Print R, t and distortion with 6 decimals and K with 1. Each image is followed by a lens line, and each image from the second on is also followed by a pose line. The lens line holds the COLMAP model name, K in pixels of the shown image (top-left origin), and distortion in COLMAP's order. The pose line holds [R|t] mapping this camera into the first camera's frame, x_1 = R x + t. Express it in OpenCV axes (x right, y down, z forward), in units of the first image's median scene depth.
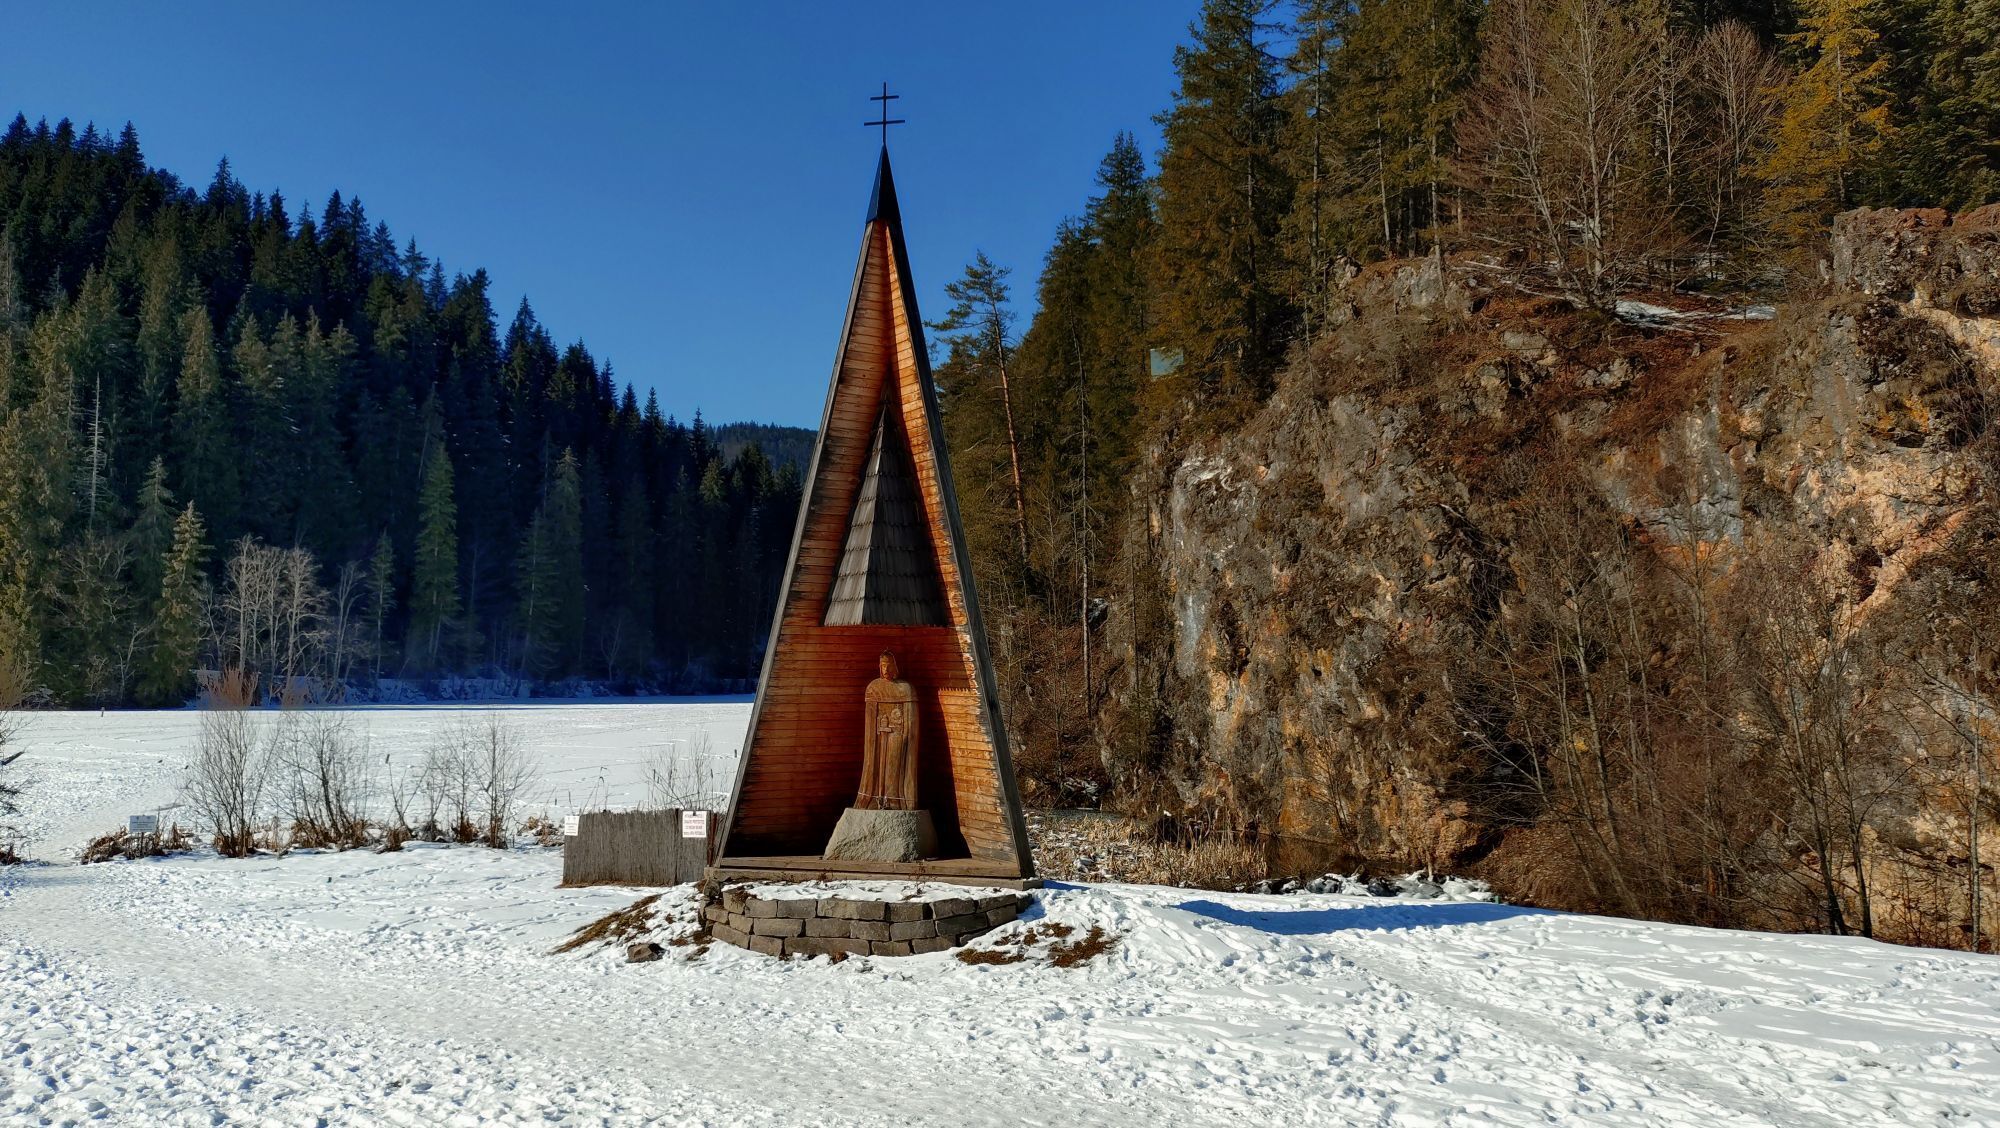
lens RADIAL K [[1547.6, 0, 999.2], [0, 1547.6, 564.7], [0, 0, 1]] dist [0.016372, 0.003817]
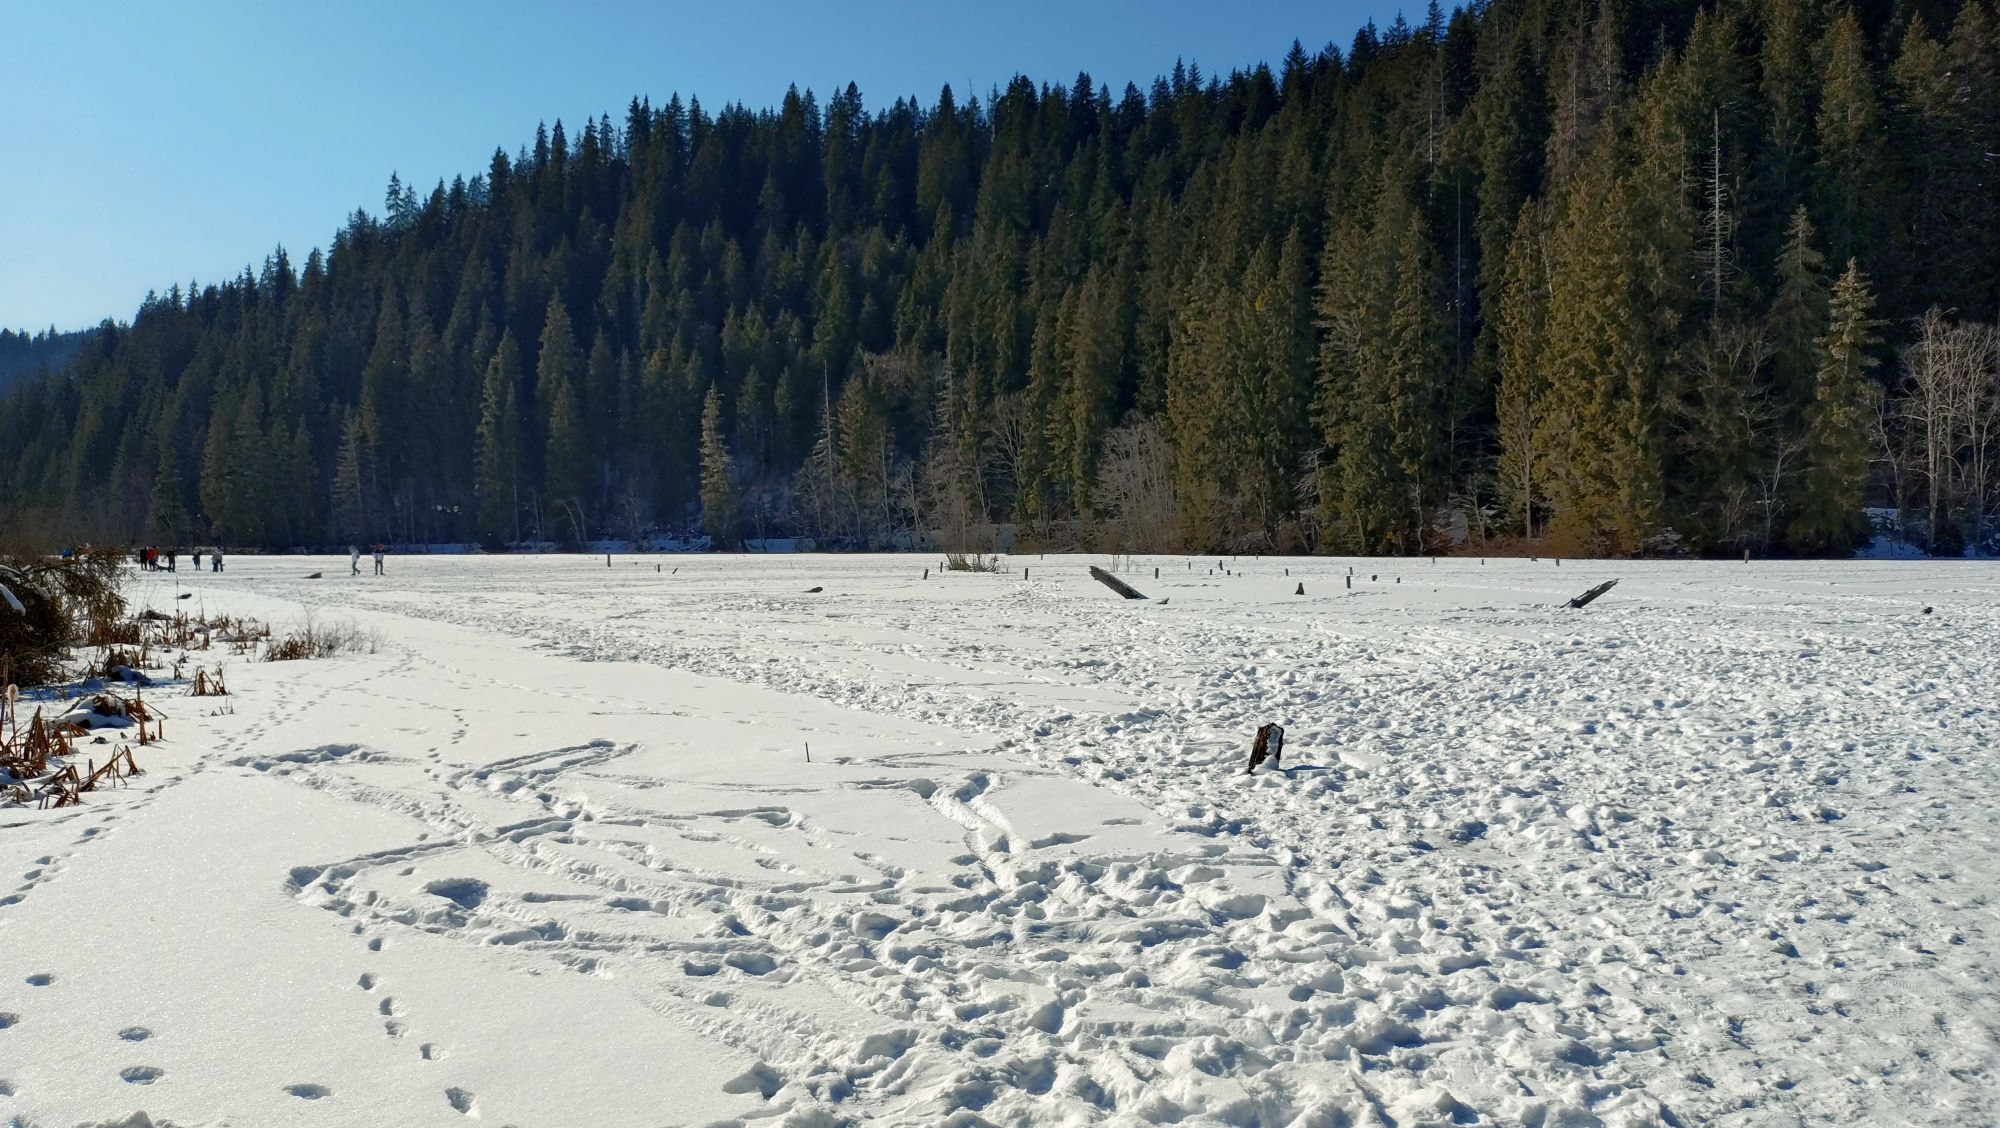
lens RADIAL K [[1547.6, 0, 999.0], [0, 1547.6, 563.1], [0, 0, 1]] dist [0.016372, 0.003817]
pose [[0.574072, -0.006037, -0.818782, -0.171959], [0.068604, 0.996811, 0.040751, 0.039981], [0.815926, -0.079566, 0.572656, 0.284273]]
